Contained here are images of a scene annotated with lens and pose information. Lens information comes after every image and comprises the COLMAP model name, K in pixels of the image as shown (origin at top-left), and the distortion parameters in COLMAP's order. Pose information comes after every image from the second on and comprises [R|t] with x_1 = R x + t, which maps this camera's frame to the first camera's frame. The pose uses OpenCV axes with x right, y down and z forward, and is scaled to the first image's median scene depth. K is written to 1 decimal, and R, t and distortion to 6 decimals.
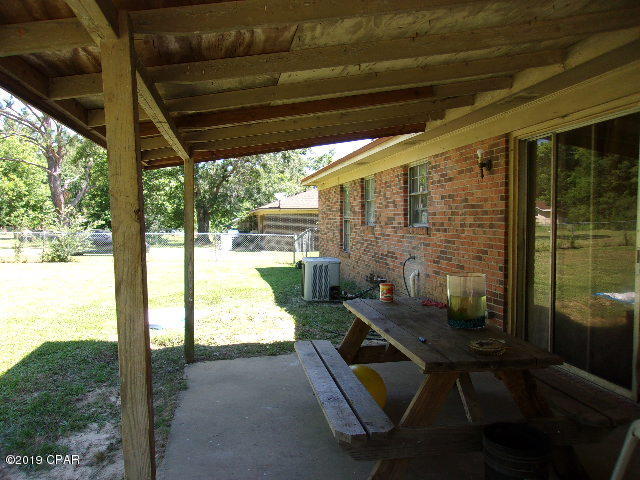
lens RADIAL K [[487.7, 0, 320.0], [0, 487.7, 240.0], [0, 0, 1]] dist [-0.008022, 0.005088]
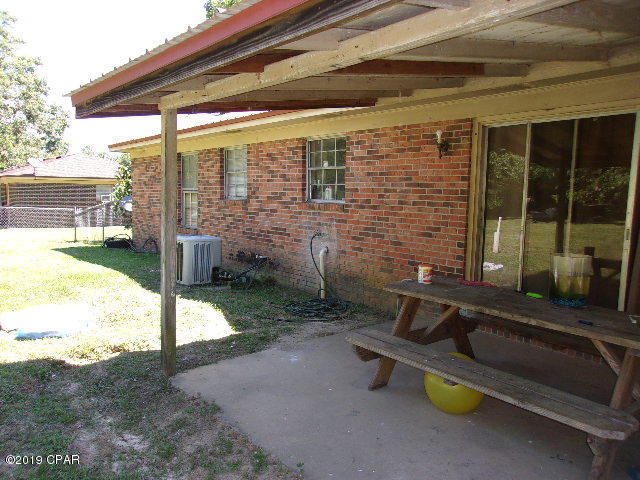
lens RADIAL K [[487.7, 0, 320.0], [0, 487.7, 240.0], [0, 0, 1]] dist [-0.008022, 0.005088]
pose [[0.877375, -0.019278, 0.479418, -0.371779], [-0.007067, 0.998565, 0.053086, -0.005855], [-0.479753, -0.049964, 0.875980, 0.189263]]
